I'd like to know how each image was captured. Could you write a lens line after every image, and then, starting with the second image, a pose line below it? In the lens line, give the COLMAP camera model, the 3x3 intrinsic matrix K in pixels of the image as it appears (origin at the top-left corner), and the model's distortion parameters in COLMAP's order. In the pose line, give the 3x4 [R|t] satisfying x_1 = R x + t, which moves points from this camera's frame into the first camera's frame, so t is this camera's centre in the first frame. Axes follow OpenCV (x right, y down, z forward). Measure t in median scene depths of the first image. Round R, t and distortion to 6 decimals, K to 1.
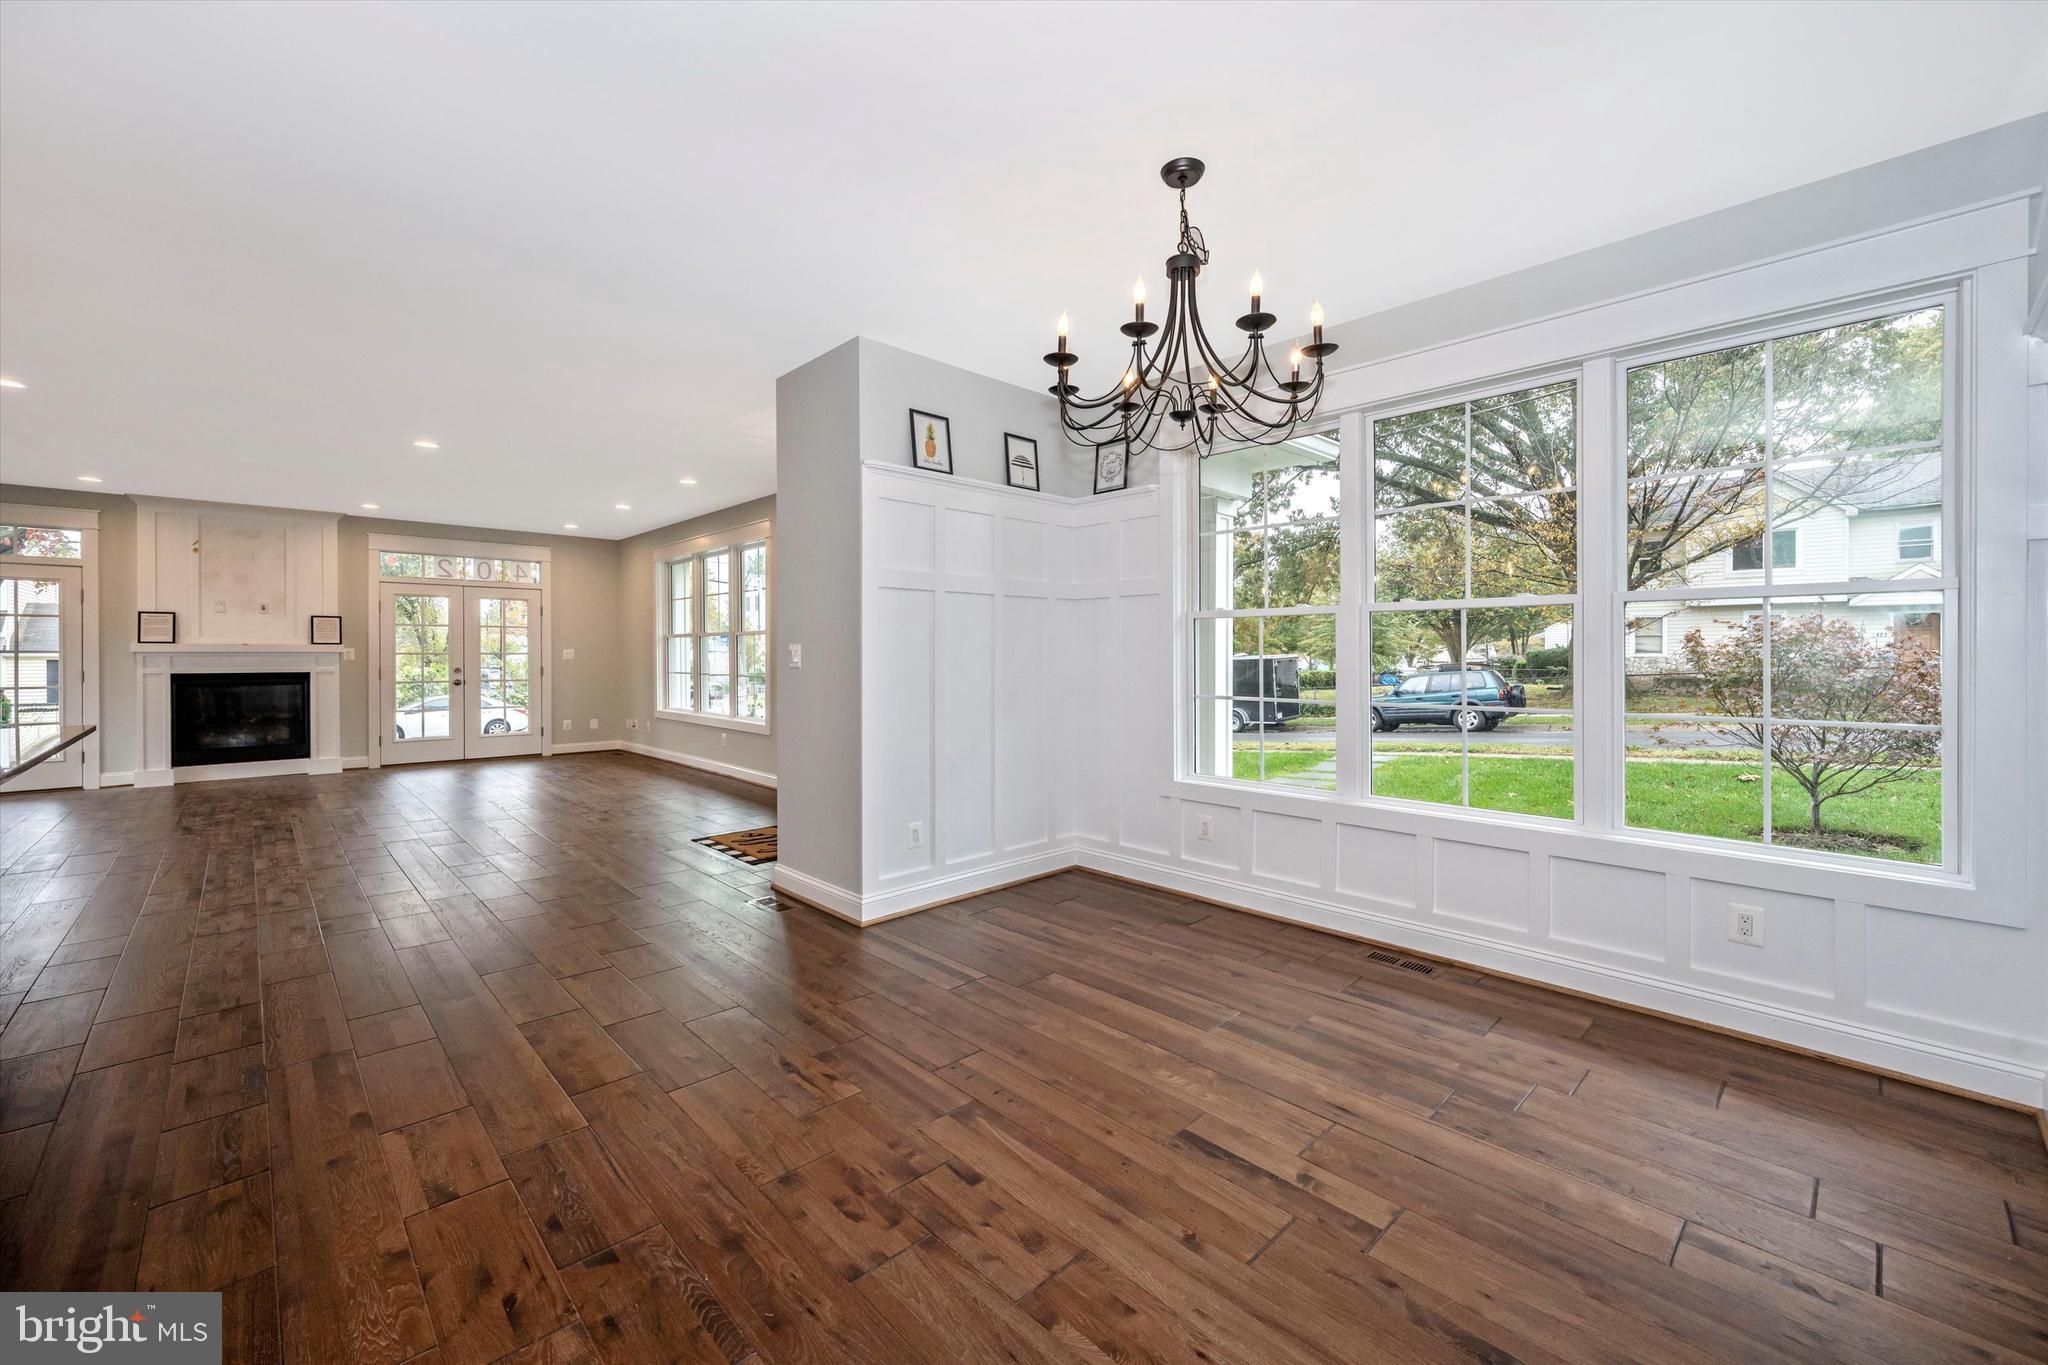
lens RADIAL K [[815.5, 0, 1045.8], [0, 815.5, 657.8], [0, 0, 1]] dist [-0.000975, 0.000976]
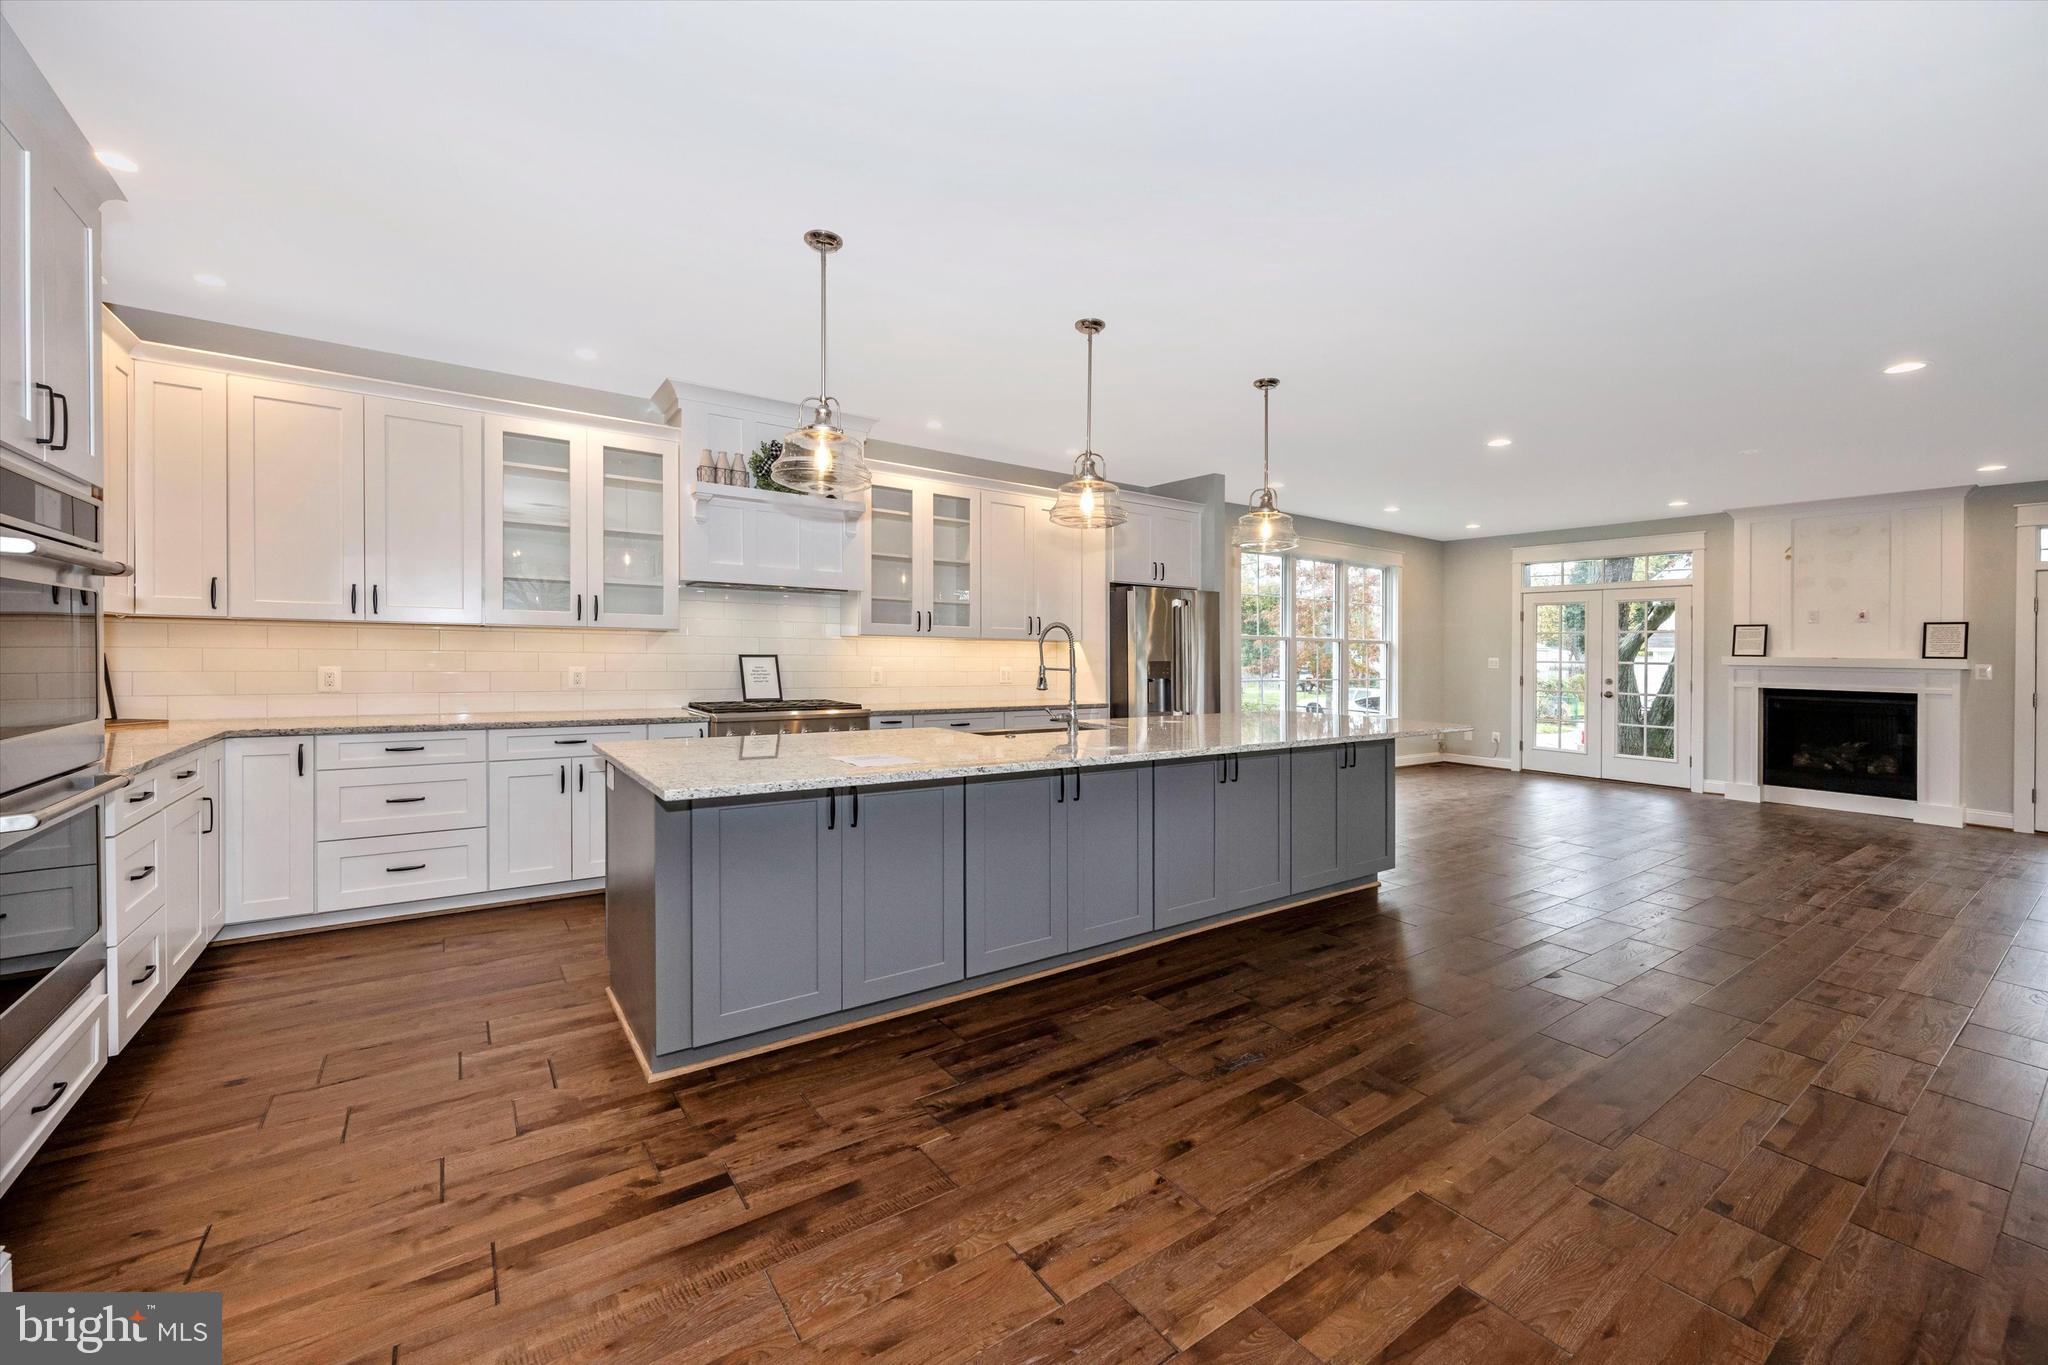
lens RADIAL K [[815.5, 0, 1015.8], [0, 815.5, 675.4], [0, 0, 1]] dist [-0.000975, 0.000976]
pose [[-0.170634, 0.023178, -0.985062, 0.072514], [-0.020552, 0.999422, 0.027076, -0.006941], [0.985120, 0.024866, -0.170059, 0.550627]]
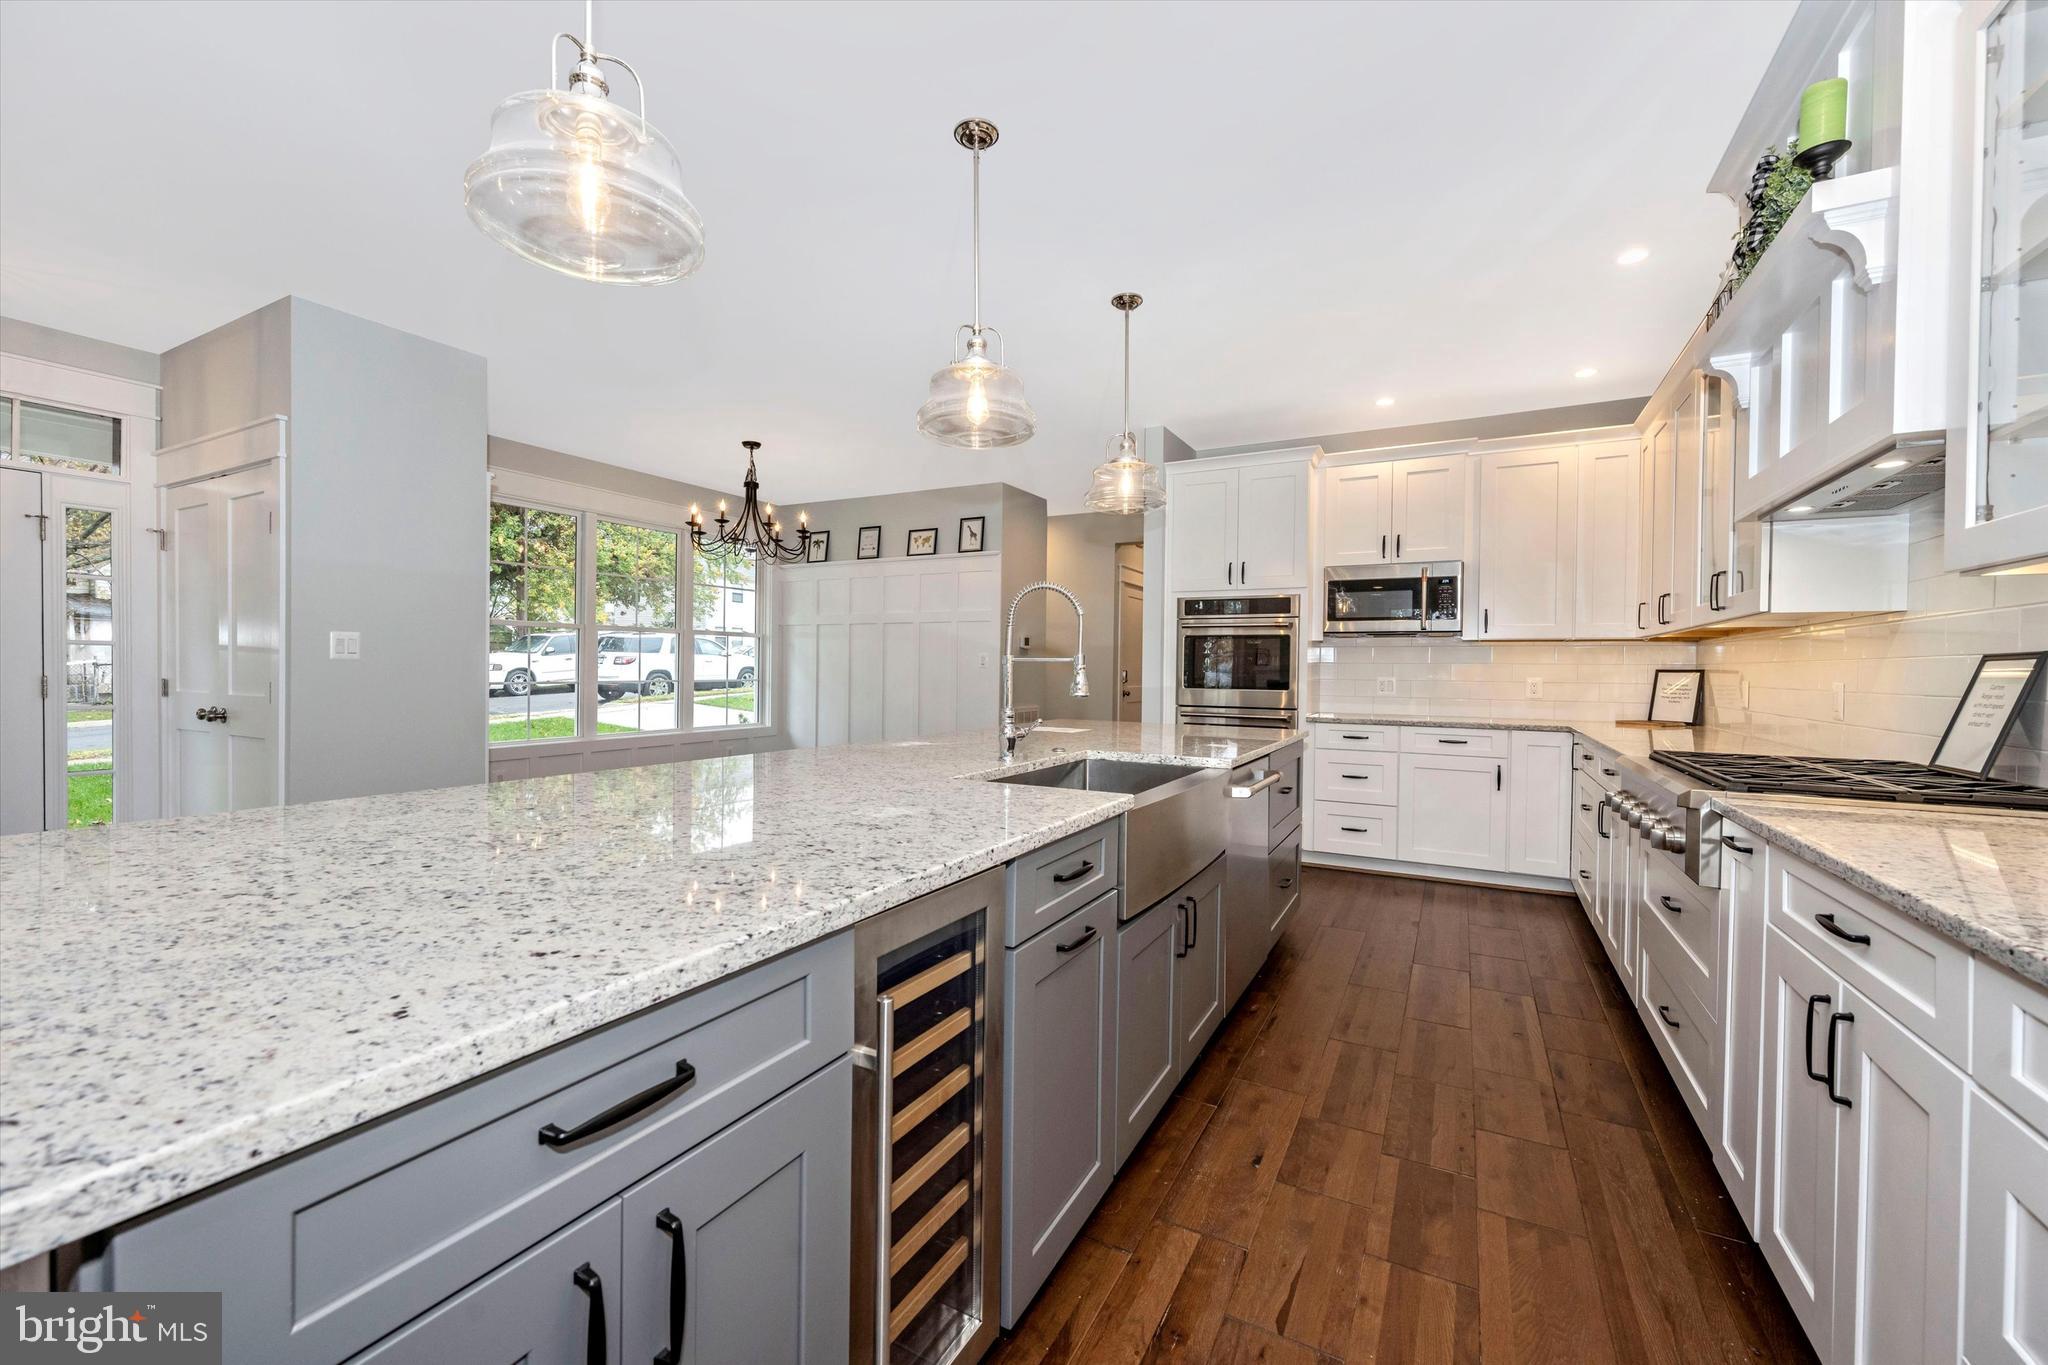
lens RADIAL K [[815.5, 0, 1008.3], [0, 815.5, 681.4], [0, 0, 1]] dist [-0.000975, 0.000976]
pose [[-0.283630, -0.018203, 0.958761, -1.438398], [-0.006428, 0.999833, 0.017081, 0.016786], [-0.958912, -0.001318, -0.283699, 0.617382]]
